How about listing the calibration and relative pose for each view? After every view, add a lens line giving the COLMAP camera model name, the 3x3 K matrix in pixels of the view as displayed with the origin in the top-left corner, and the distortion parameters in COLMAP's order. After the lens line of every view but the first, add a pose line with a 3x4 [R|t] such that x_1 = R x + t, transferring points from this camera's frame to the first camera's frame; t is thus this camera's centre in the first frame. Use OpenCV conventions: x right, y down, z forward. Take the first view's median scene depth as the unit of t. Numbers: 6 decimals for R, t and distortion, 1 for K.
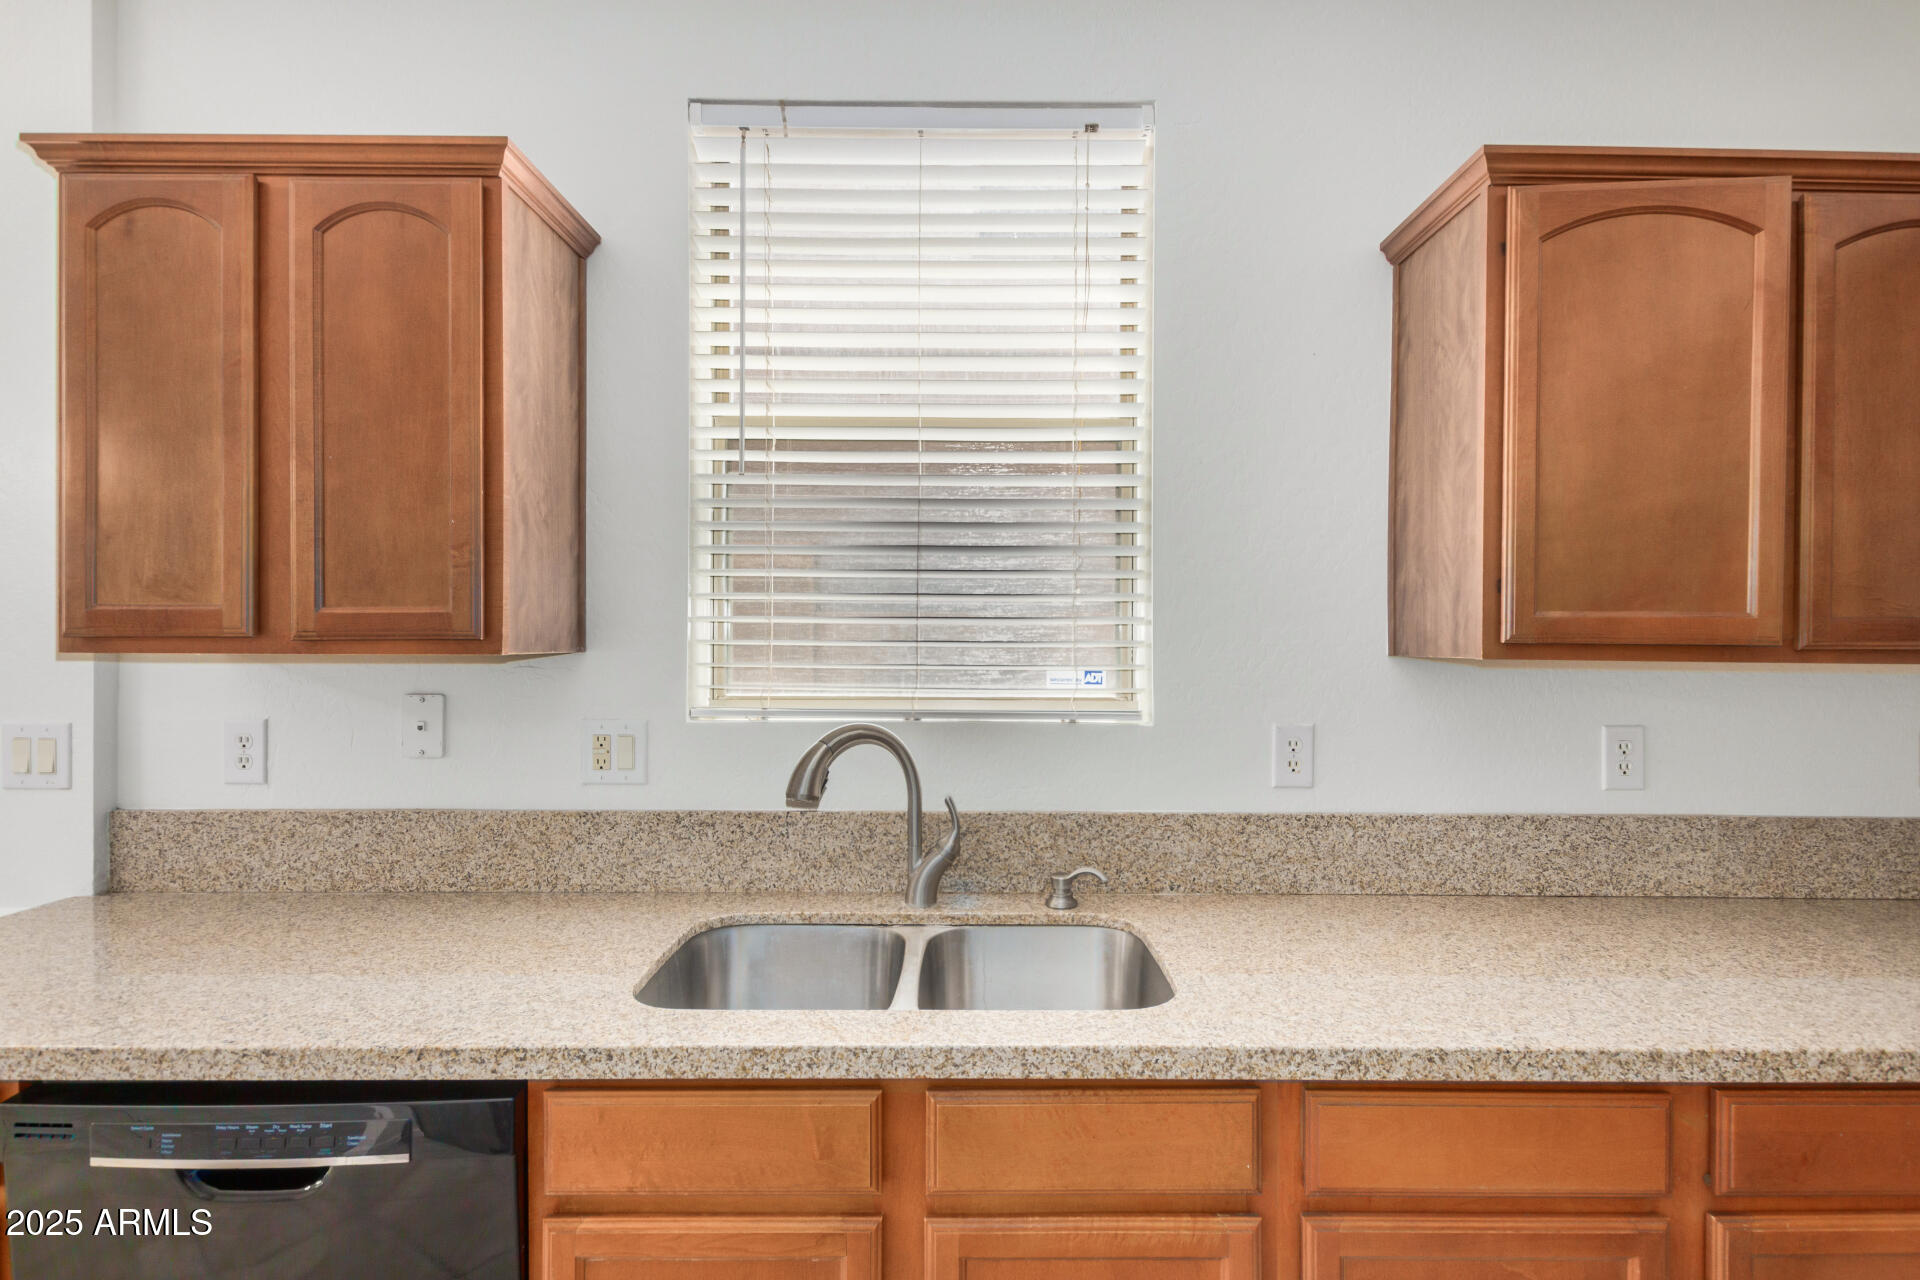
lens RADIAL K [[892.8, 0, 967.3], [0, 892.8, 643.2], [0, 0, 1]] dist [0.011889, -0.004762]
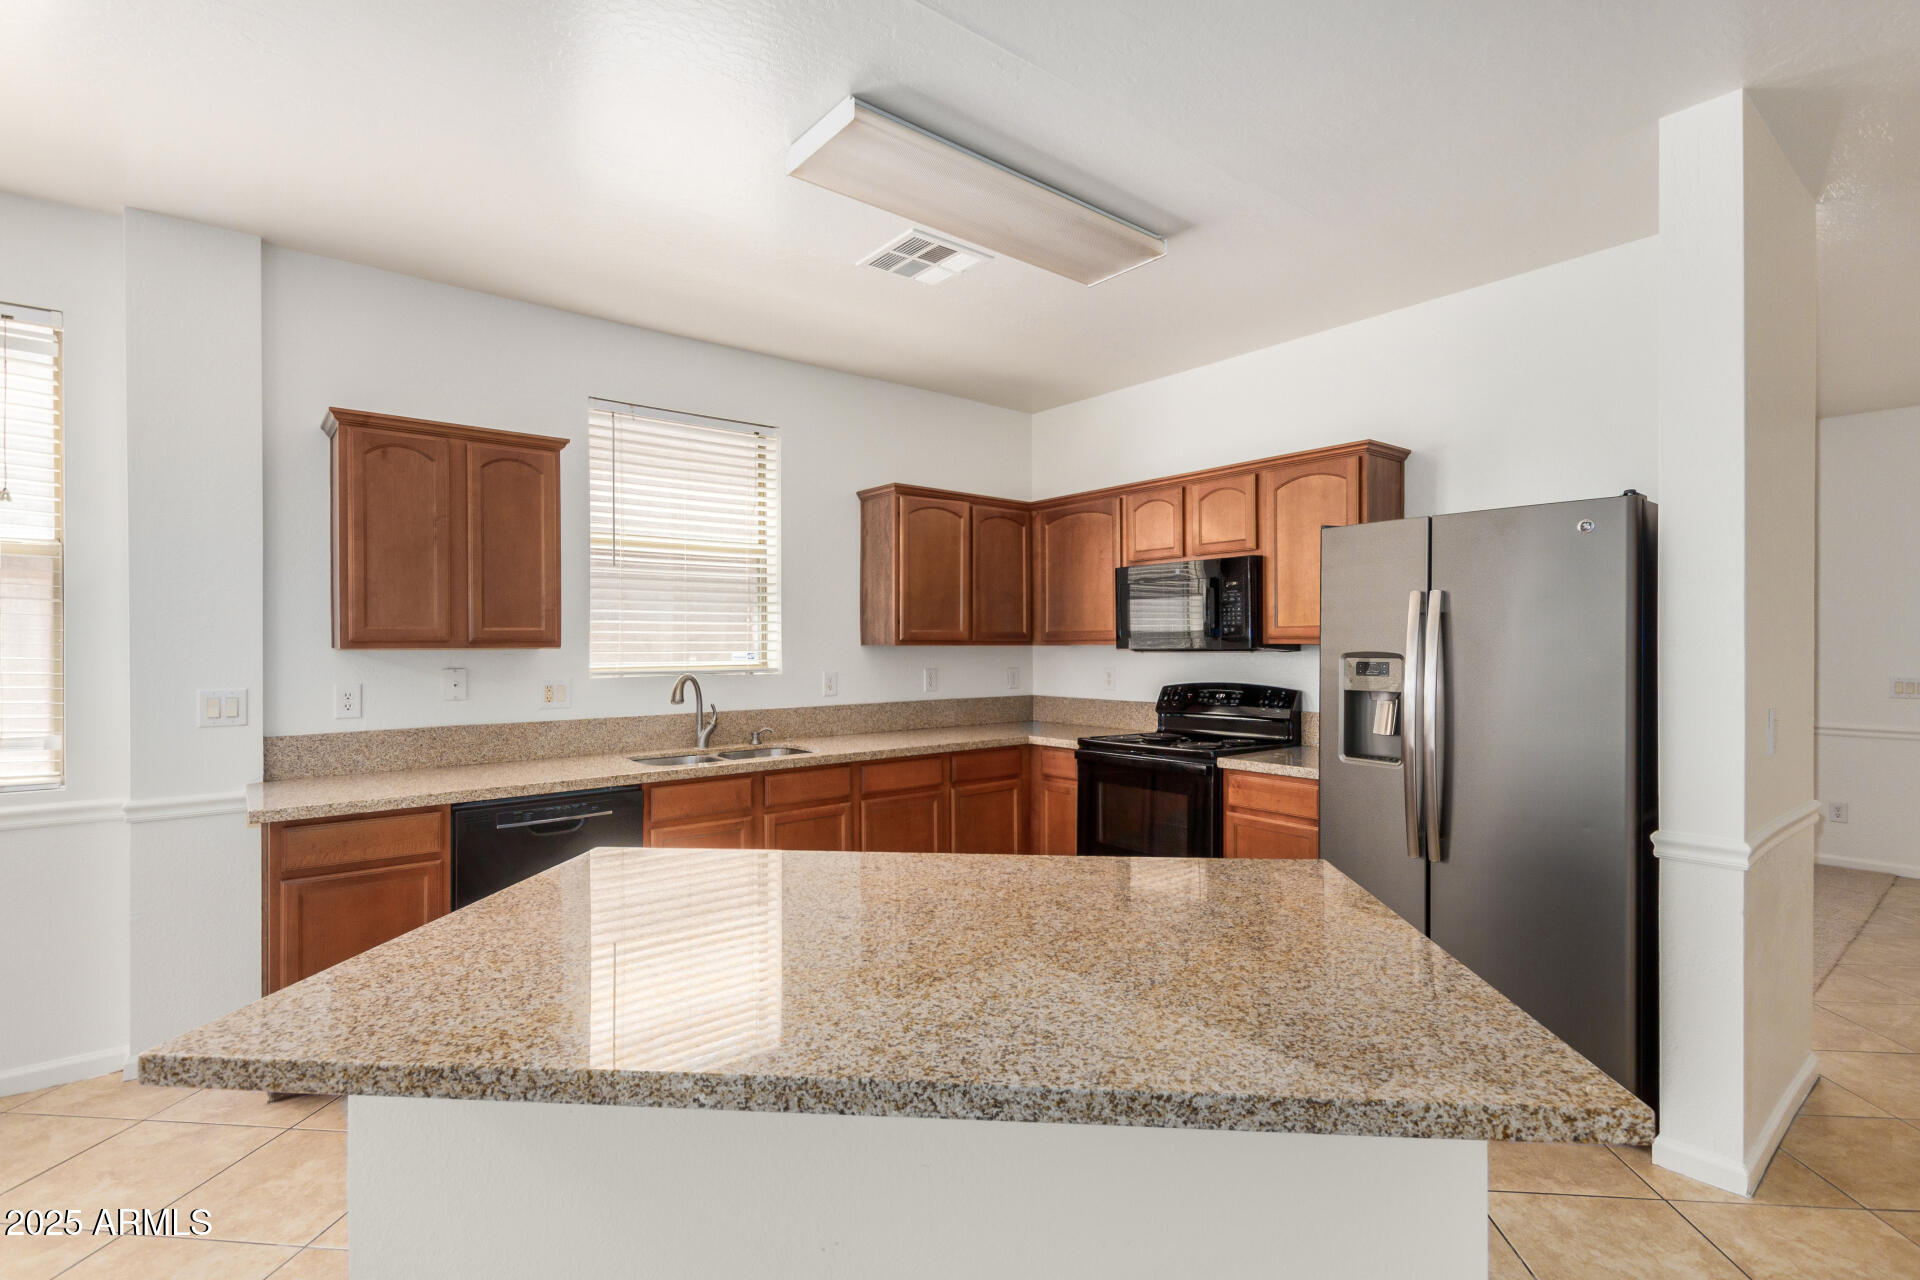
lens RADIAL K [[892.8, 0, 967.3], [0, 892.8, 643.2], [0, 0, 1]] dist [0.011889, -0.004762]
pose [[0.774331, -0.008287, 0.632727, -0.999015], [0.009481, 0.999954, 0.001494, 0.007371], [-0.632710, 0.004842, 0.774374, -1.307037]]
